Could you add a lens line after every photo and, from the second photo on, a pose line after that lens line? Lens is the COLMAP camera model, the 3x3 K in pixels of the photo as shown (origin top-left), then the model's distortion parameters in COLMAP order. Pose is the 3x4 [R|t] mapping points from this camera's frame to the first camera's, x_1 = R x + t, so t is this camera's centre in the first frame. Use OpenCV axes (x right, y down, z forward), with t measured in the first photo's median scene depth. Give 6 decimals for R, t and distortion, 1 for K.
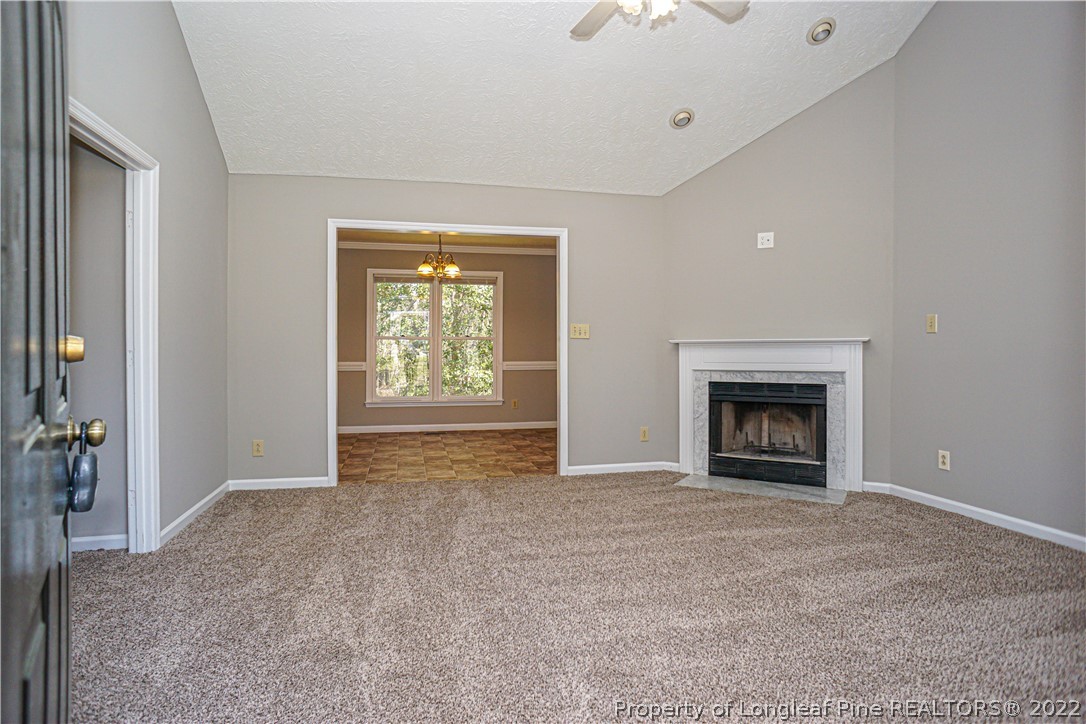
lens RADIAL K [[576.5, 0, 540.6], [0, 576.5, 350.9], [0, 0, 1]] dist [-0.080530, 0.050470]
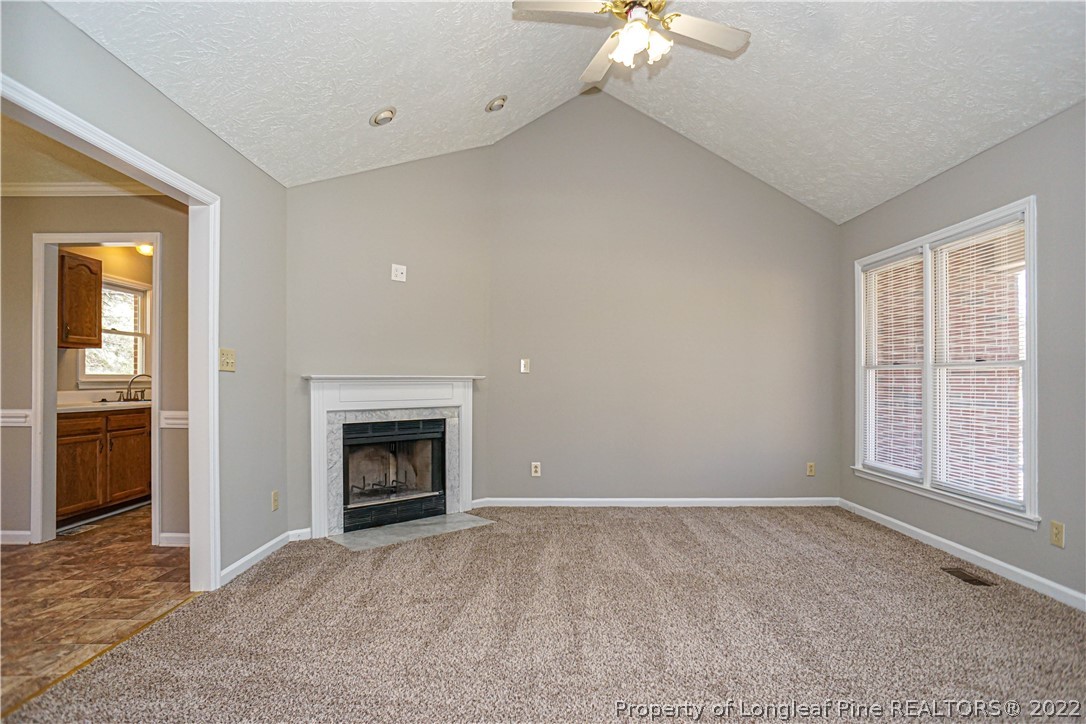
lens RADIAL K [[583.7, 0, 521.9], [0, 583.7, 382.5], [0, 0, 1]] dist [-0.085667, 0.049030]
pose [[0.260684, -0.001222, 0.965423, -0.501436], [0.000796, 0.999999, 0.001050, -0.009685], [-0.965424, 0.000494, 0.260685, 0.545208]]
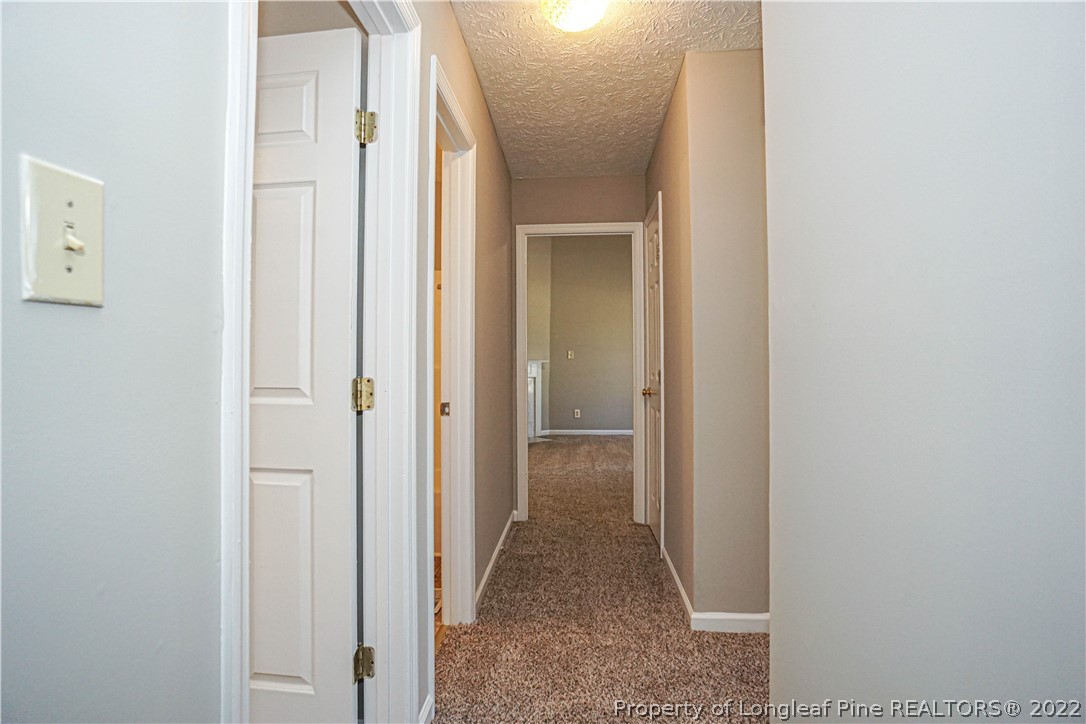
lens RADIAL K [[568.9, 0, 540.1], [0, 568.9, 353.1], [0, 0, 1]] dist [-0.078734, 0.047402]
pose [[0.301112, 0.027797, 0.953184, -1.295312], [0.002912, 0.999544, -0.030069, 0.010724], [-0.953584, 0.011830, 0.300893, 0.348841]]
